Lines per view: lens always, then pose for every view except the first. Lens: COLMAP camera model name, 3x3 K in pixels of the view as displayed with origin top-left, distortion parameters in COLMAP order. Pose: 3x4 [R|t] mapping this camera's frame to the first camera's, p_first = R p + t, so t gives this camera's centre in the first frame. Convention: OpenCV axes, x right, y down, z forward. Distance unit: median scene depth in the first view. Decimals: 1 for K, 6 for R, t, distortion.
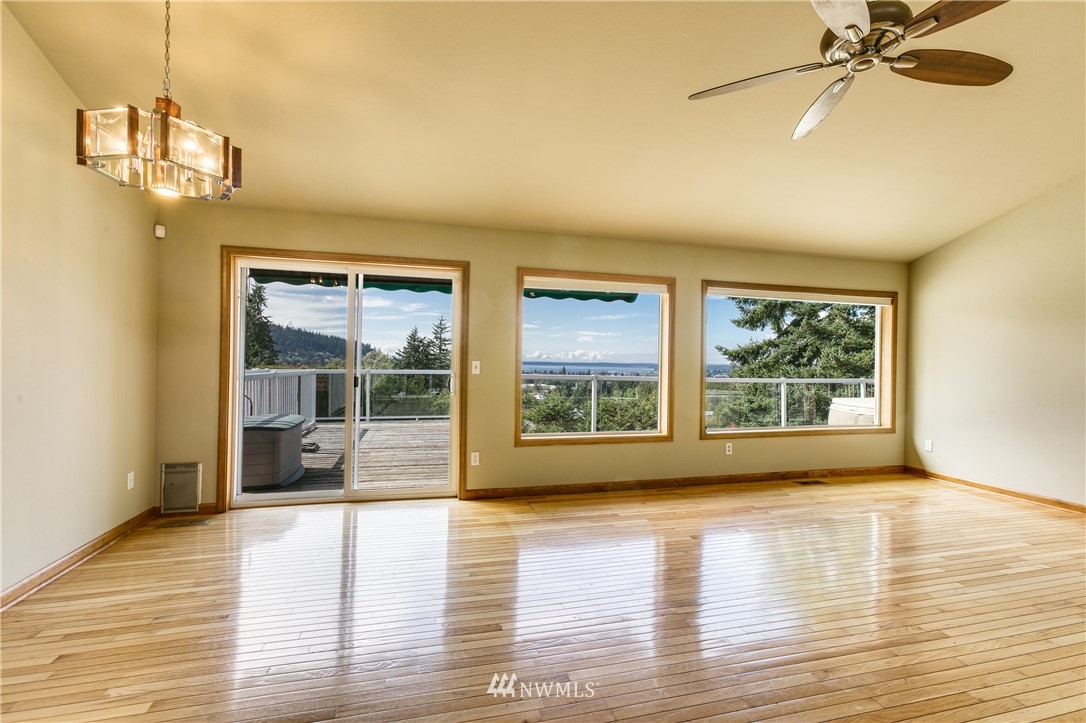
lens RADIAL K [[490.4, 0, 546.2], [0, 490.4, 365.0], [0, 0, 1]] dist [-0.001325, -0.000927]
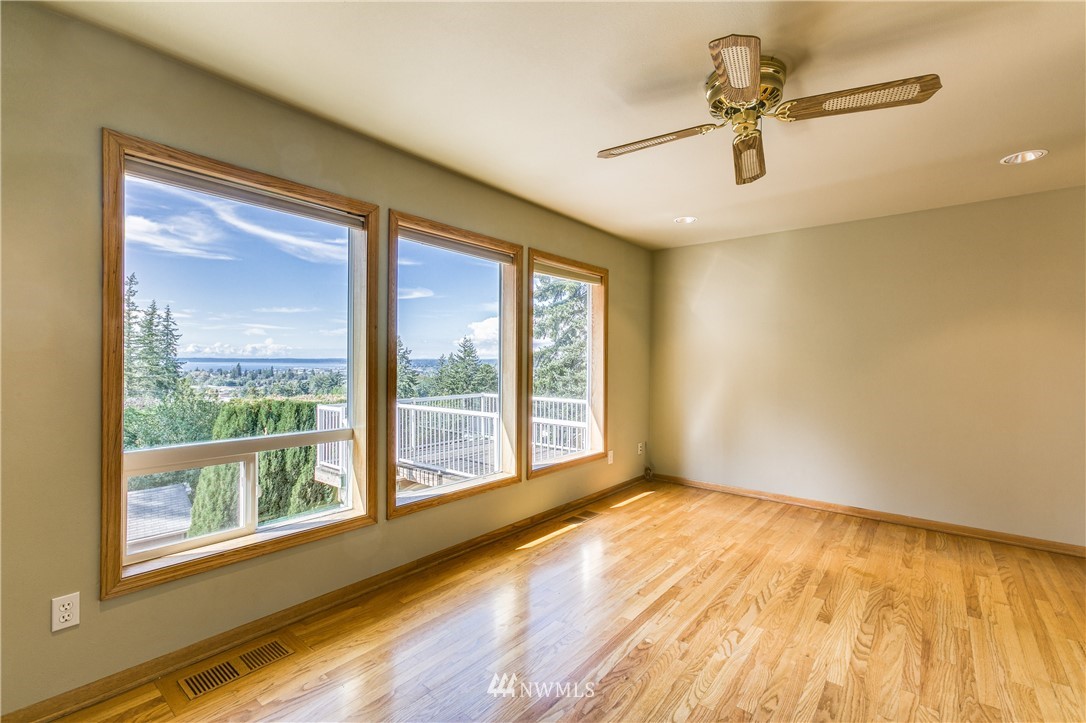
lens RADIAL K [[490.4, 0, 549.0], [0, 490.4, 363.9], [0, 0, 1]] dist [-0.001325, -0.000927]
pose [[0.815195, -0.013722, 0.579024, -0.243767], [0.008842, 0.999898, 0.011246, -0.022111], [-0.579119, -0.004048, 0.815233, 0.013487]]
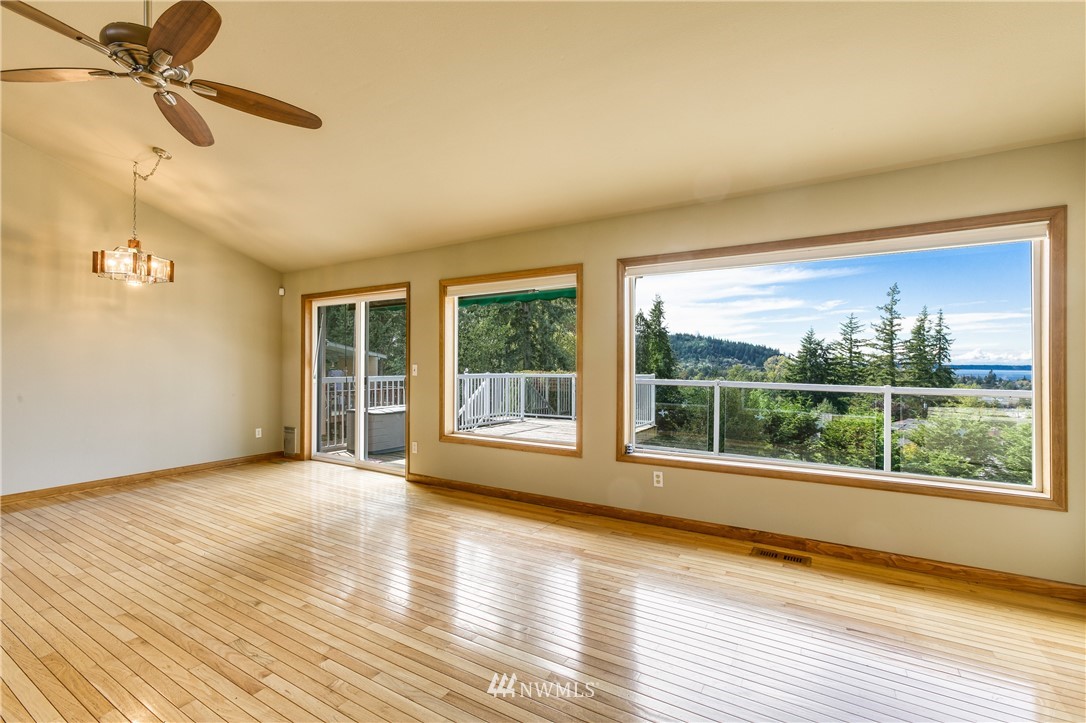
lens RADIAL K [[490.4, 0, 535.9], [0, 490.4, 363.1], [0, 0, 1]] dist [-0.001325, -0.000927]
pose [[0.678752, -0.013137, -0.734250, 0.180085], [0.001403, 0.999861, -0.016592, 0.001548], [0.734367, 0.010232, 0.678676, 0.080635]]
